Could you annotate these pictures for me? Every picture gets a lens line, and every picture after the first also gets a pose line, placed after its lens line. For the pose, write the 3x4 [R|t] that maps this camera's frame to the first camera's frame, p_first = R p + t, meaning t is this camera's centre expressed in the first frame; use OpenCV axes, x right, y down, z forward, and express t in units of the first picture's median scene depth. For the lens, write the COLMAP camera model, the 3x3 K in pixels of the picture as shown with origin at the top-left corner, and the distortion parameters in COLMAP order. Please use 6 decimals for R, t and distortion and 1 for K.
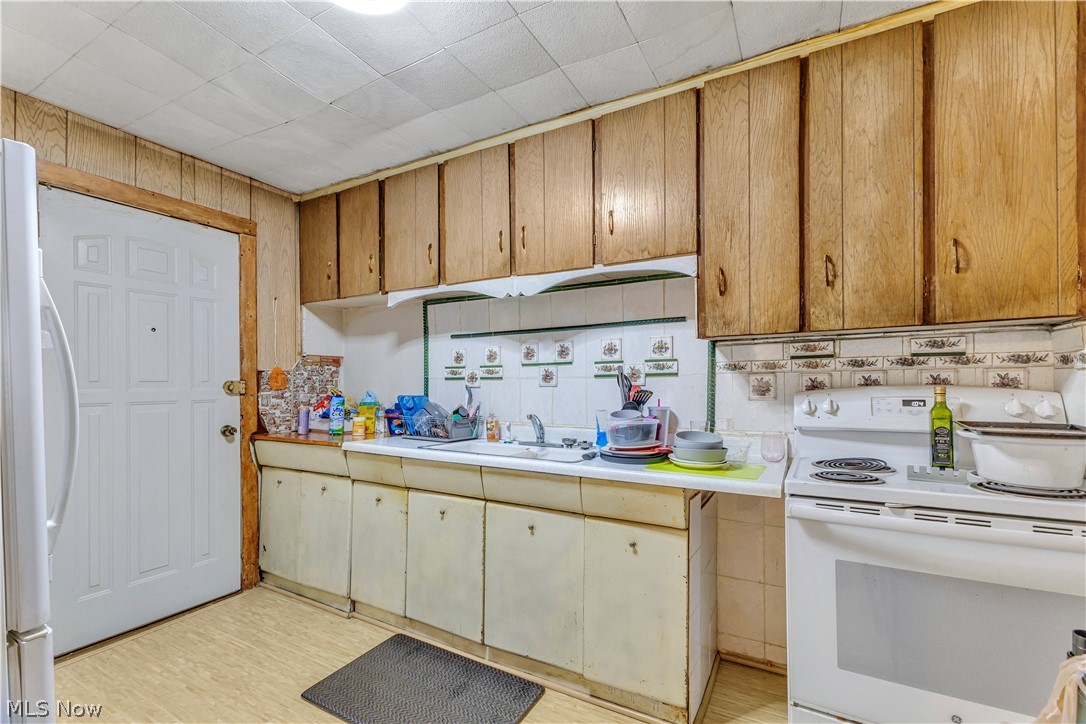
lens RADIAL K [[477.1, 0, 550.0], [0, 477.1, 380.1], [0, 0, 1]] dist [0.002241, -0.002252]
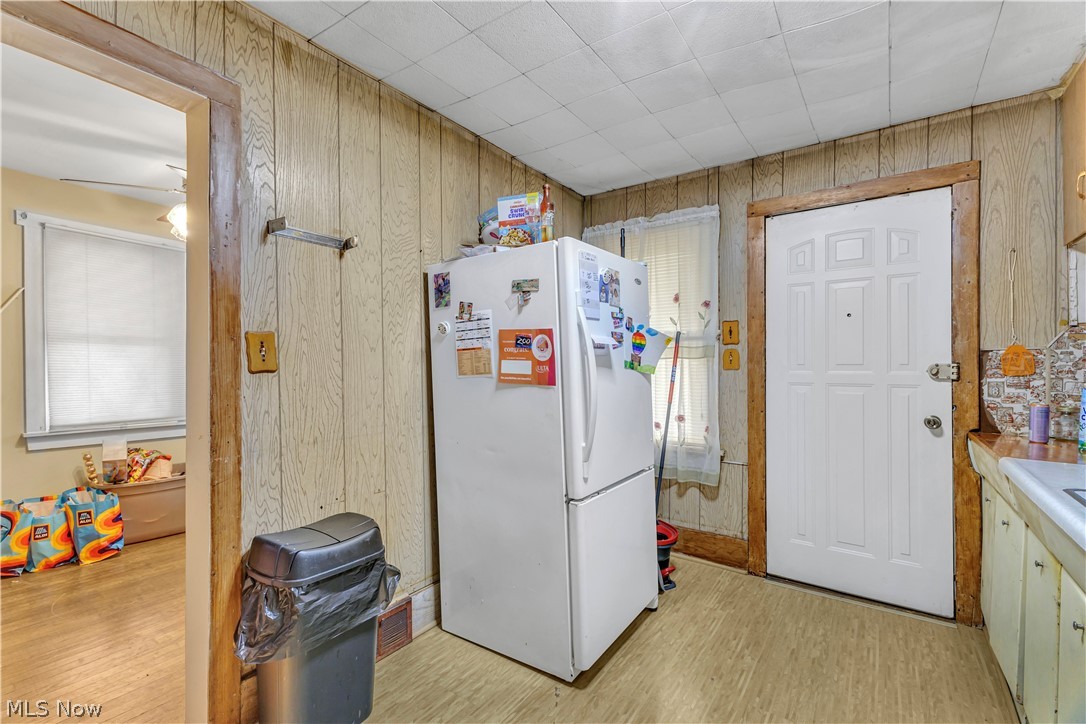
lens RADIAL K [[477.1, 0, 519.9], [0, 477.1, 363.7], [0, 0, 1]] dist [0.002241, -0.002252]
pose [[-0.160395, -0.003403, -0.987047, 0.293803], [0.002125, 0.999991, -0.003793, 0.003196], [0.987051, -0.002706, -0.160386, 0.417405]]
